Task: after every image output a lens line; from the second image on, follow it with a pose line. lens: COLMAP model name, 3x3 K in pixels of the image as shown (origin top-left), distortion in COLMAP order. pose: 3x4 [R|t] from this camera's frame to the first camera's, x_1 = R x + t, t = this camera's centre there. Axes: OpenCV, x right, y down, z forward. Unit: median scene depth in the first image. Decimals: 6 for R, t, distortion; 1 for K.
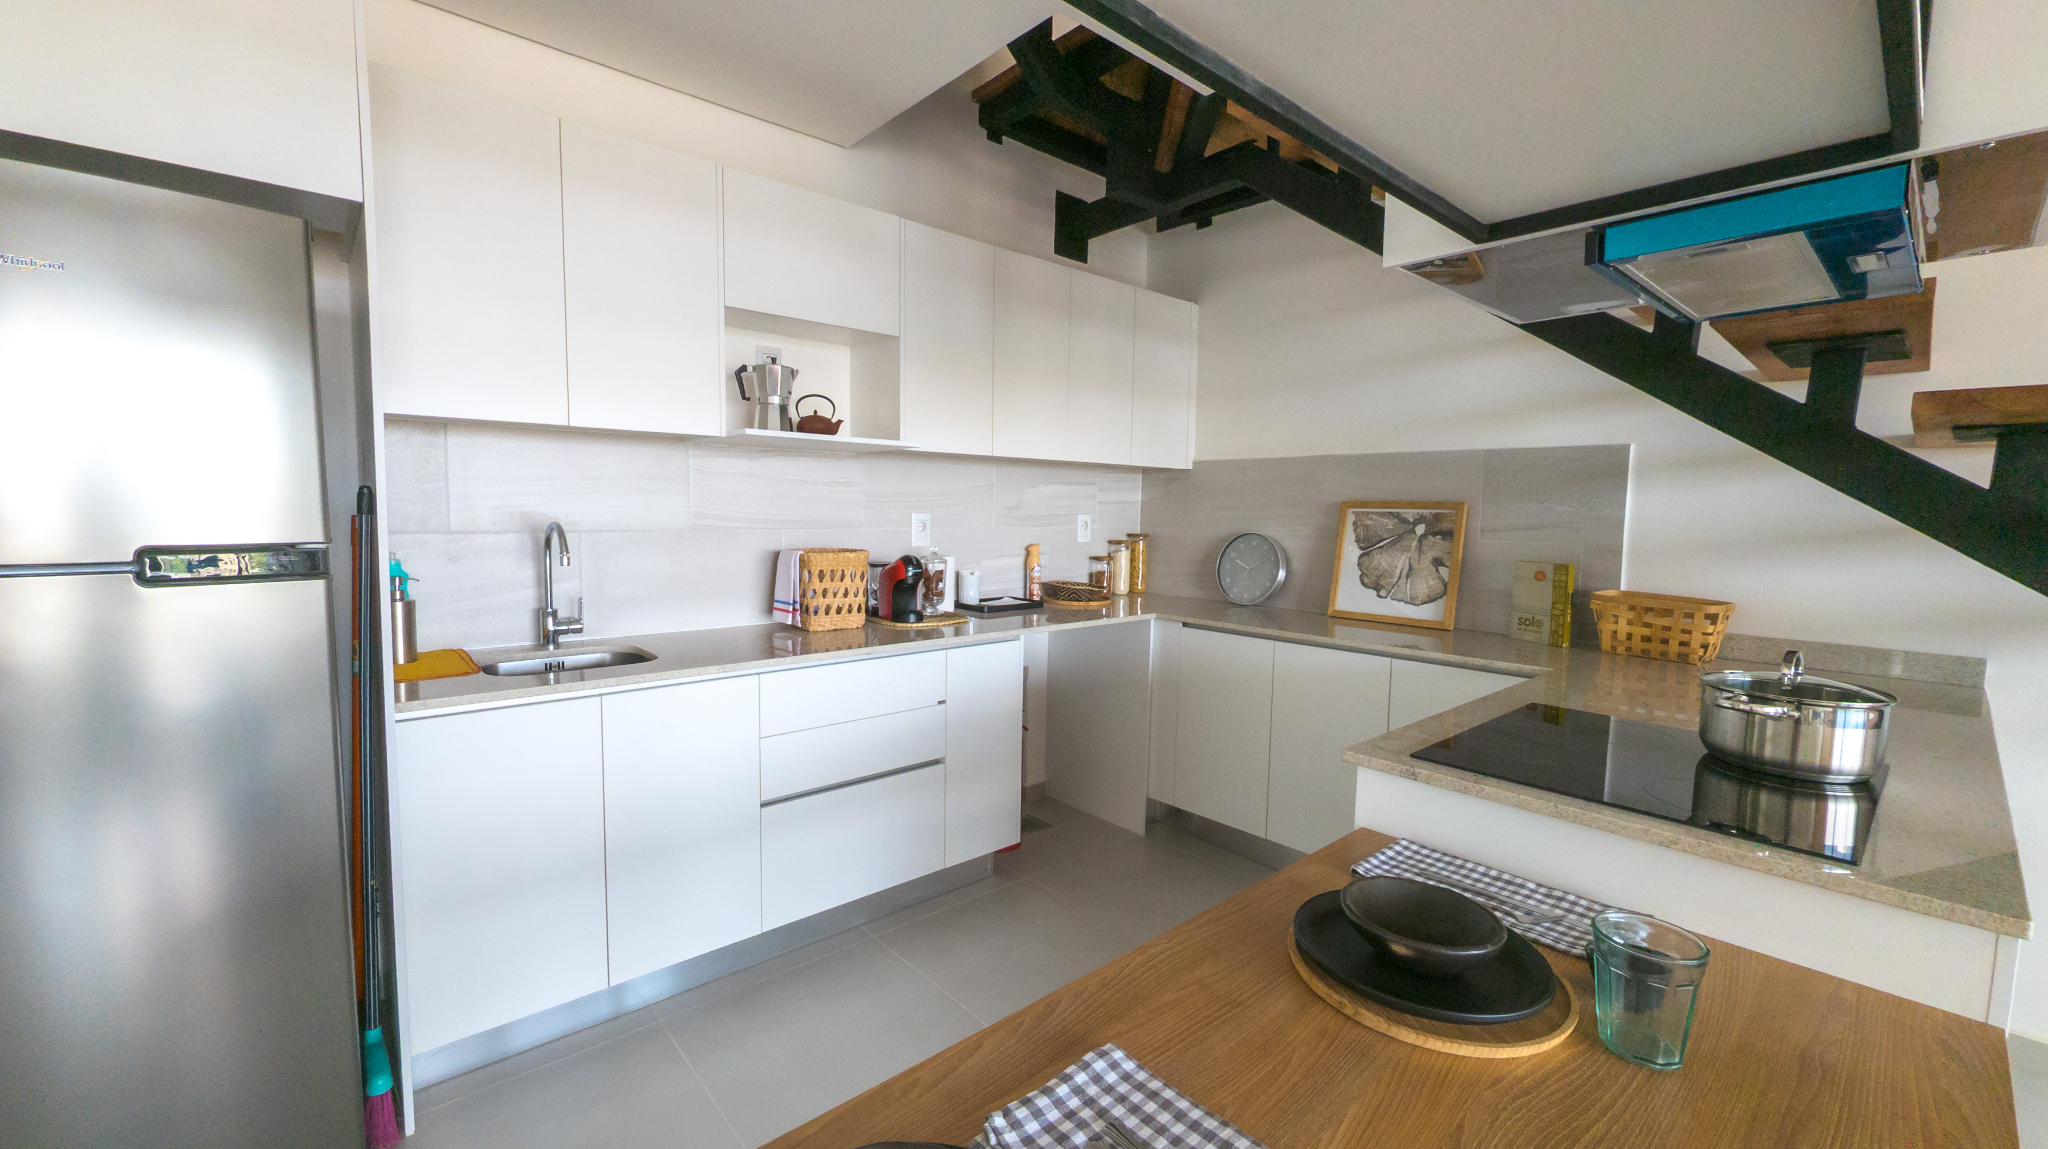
lens RADIAL K [[802.9, 0, 1024.0], [0, 802.9, 574.5], [0, 0, 1]] dist [-0.001038, 0.000313]
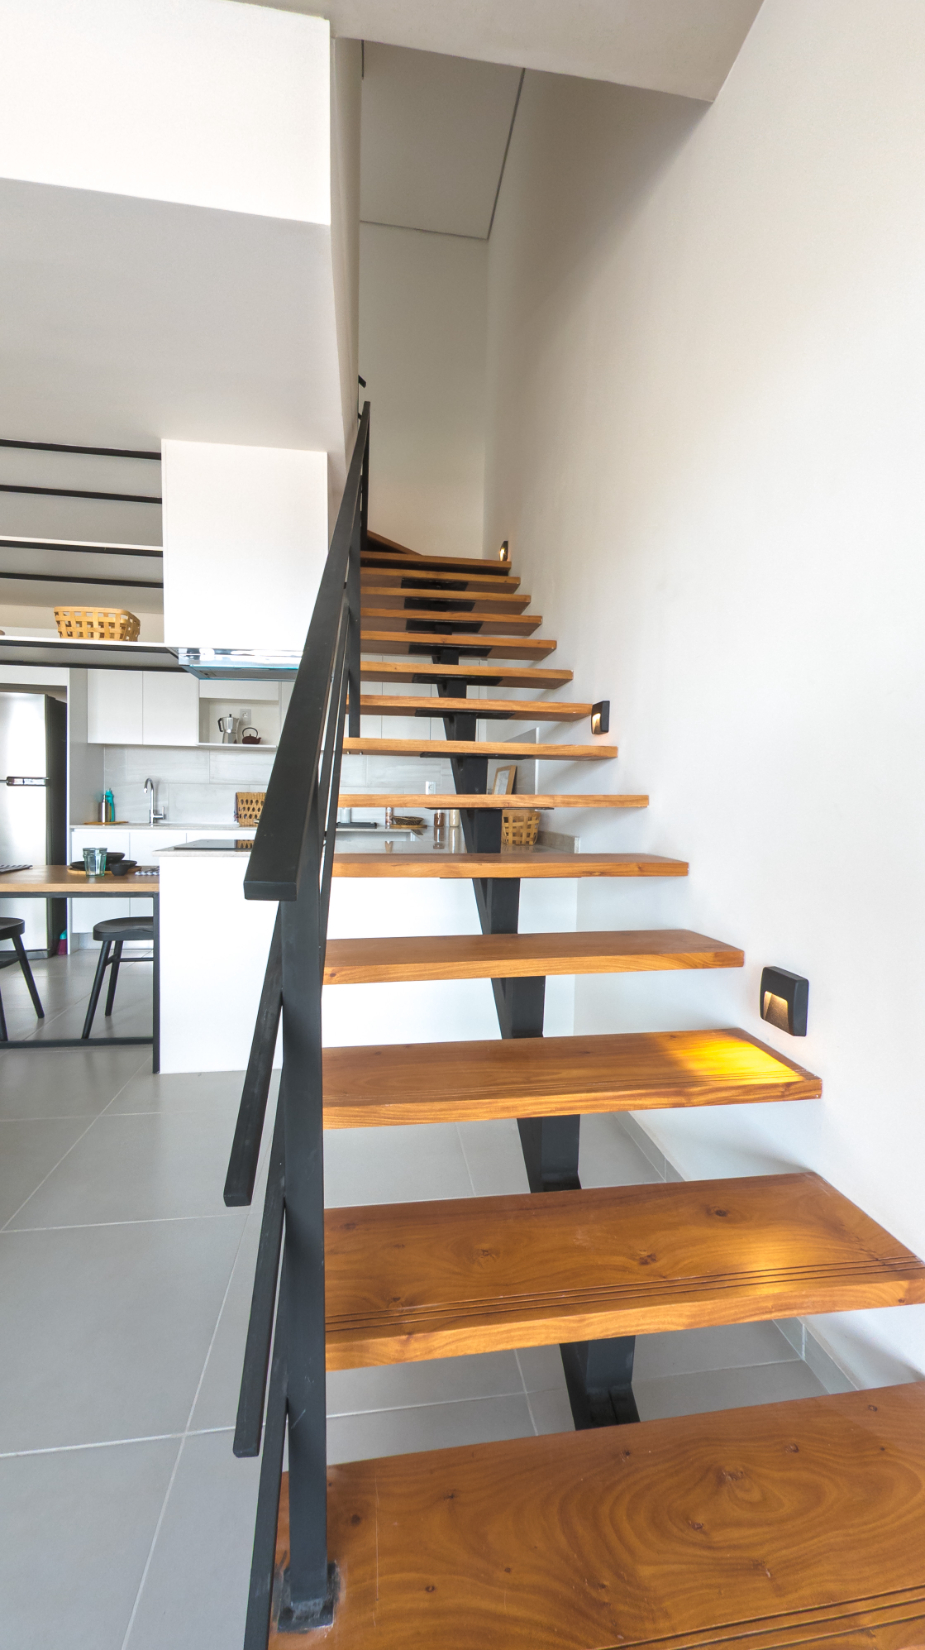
lens RADIAL K [[646.9, 0, 465.9], [0, 646.9, 821.9], [0, 0, 1]] dist [-0.001038, 0.000313]
pose [[0.841783, 0.019421, -0.539466, 1.214849], [-0.051729, 0.997656, -0.044802, 0.102148], [0.537331, 0.065619, 0.840815, -0.245931]]
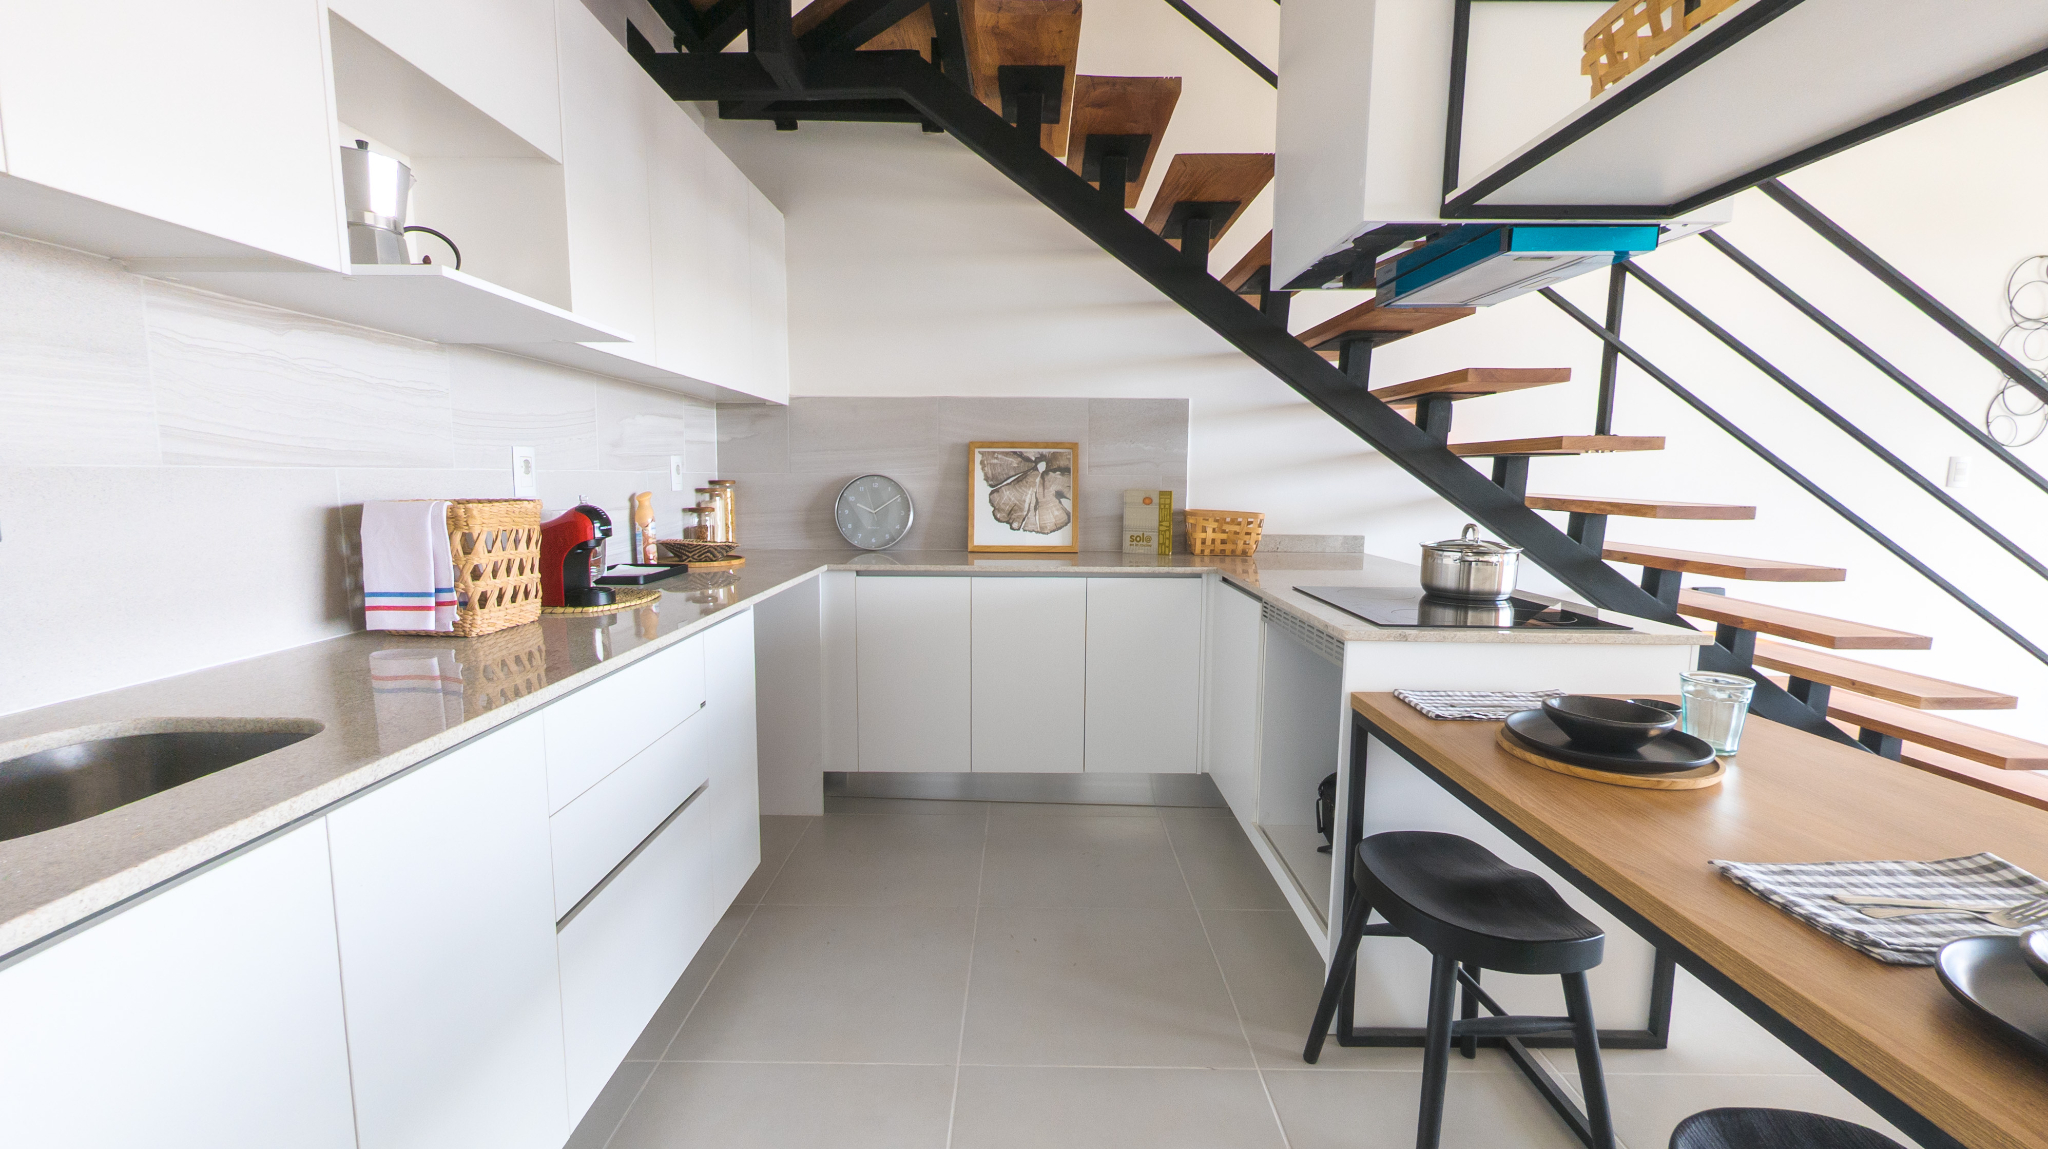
lens RADIAL K [[802.9, 0, 1020.6], [0, 802.9, 571.2], [0, 0, 1]] dist [-0.001038, 0.000313]
pose [[0.666725, -0.098339, 0.738788, -0.382205], [0.066530, 0.995153, 0.072422, 0.006270], [-0.742328, 0.000866, 0.670036, 0.271011]]
